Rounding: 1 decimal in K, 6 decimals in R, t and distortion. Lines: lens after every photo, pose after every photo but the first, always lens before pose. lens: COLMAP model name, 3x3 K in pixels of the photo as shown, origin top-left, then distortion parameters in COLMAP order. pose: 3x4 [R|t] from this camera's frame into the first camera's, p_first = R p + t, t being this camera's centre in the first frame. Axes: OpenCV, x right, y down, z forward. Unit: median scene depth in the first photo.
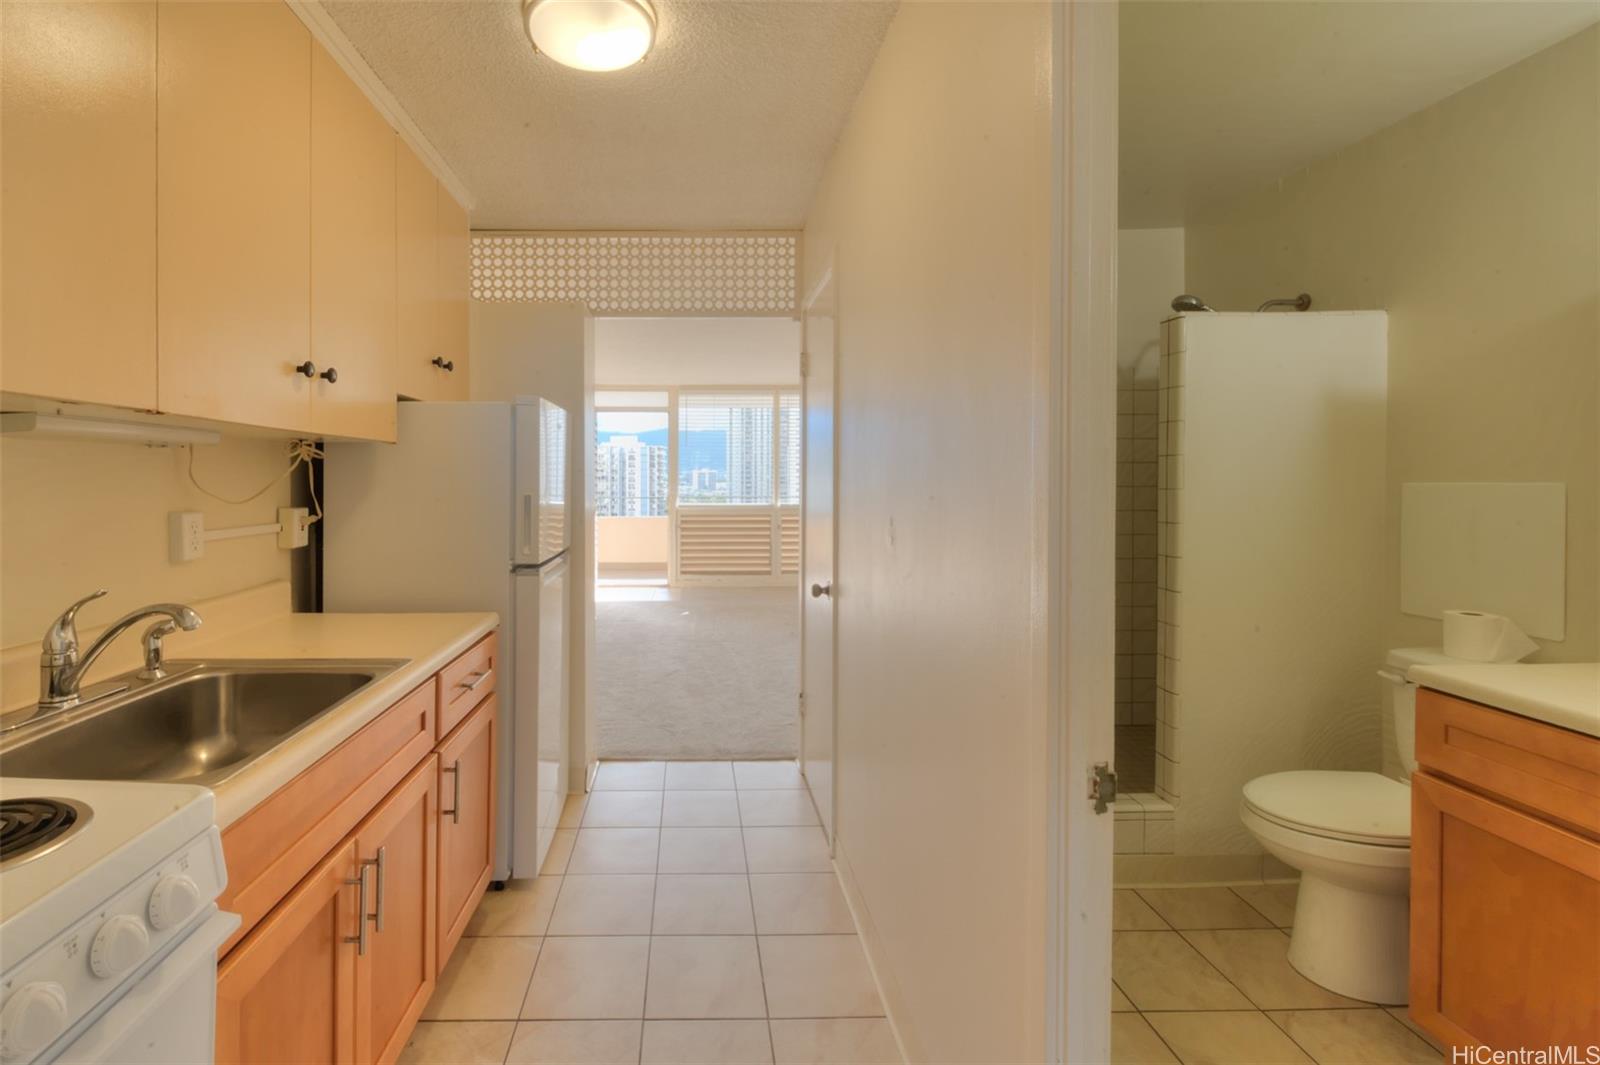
lens RADIAL K [[922.5, 0, 799.6], [0, 922.5, 463.9], [0, 0, 1]] dist [0.013833, -0.015946]
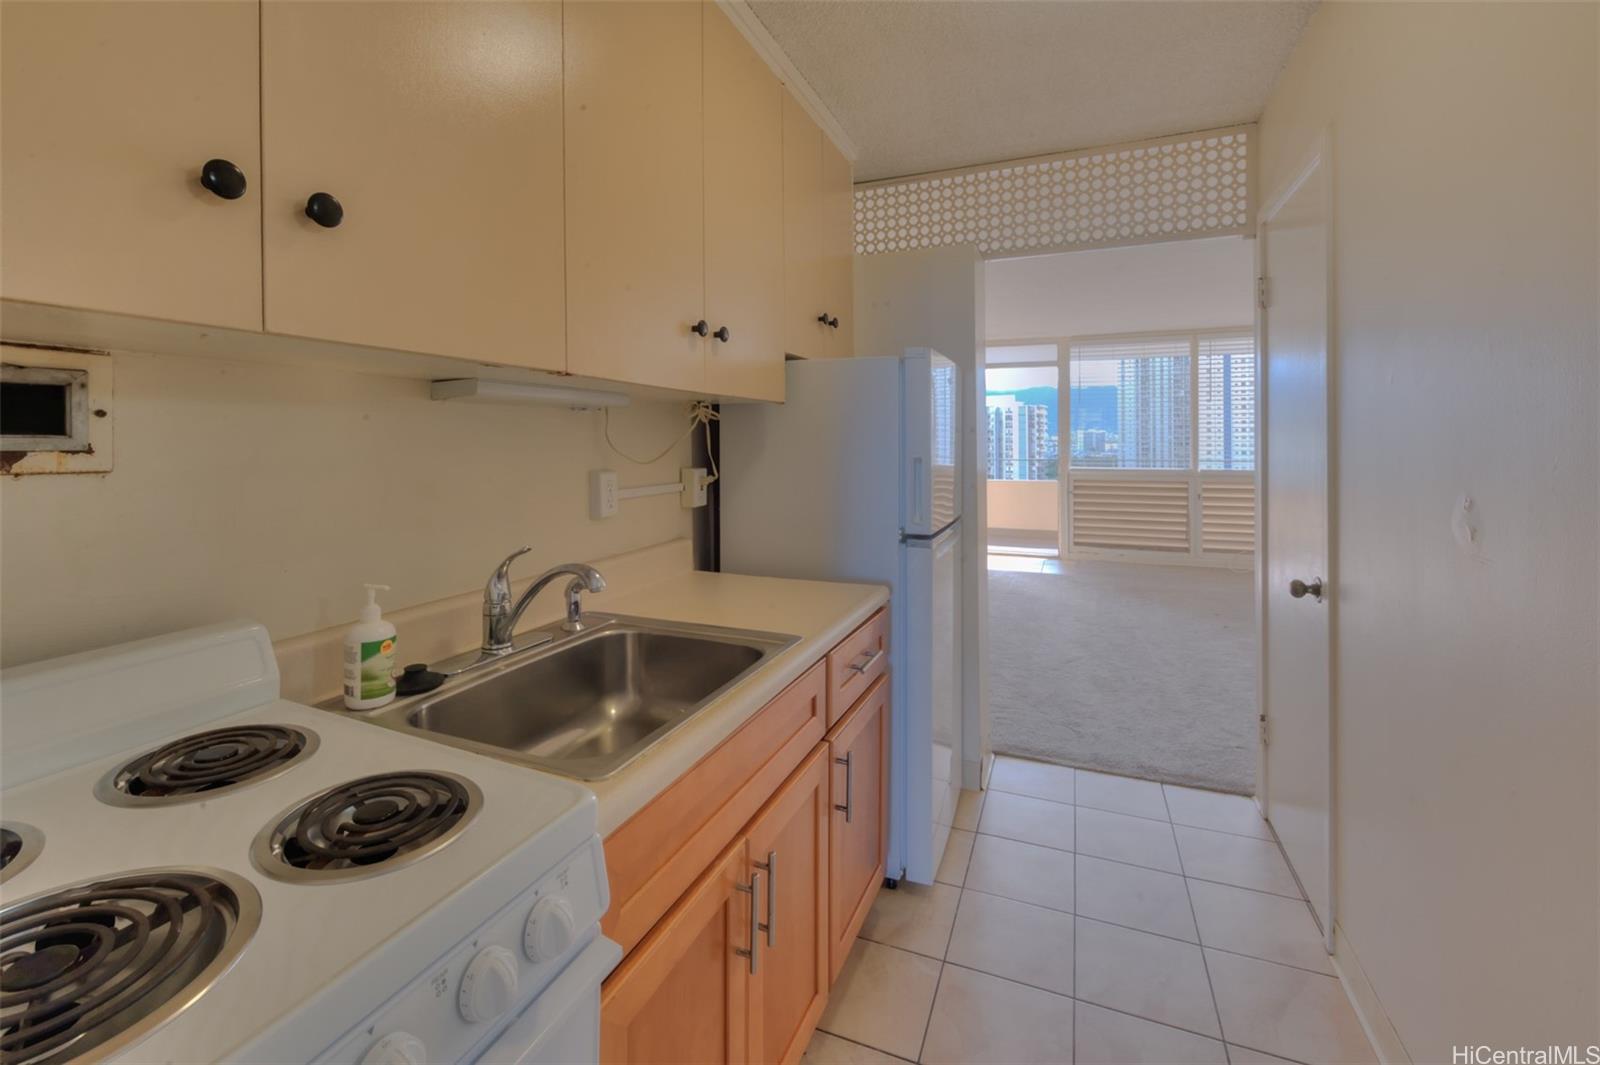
lens RADIAL K [[683.3, 0, 798.5], [0, 683.3, 434.4], [0, 0, 1]] dist [0.000170, 0.000012]
pose [[0.923242, -0.003719, -0.384202, -0.150055], [0.006793, 0.999955, 0.006644, 0.005892], [0.384160, -0.008744, 0.923225, 0.349134]]
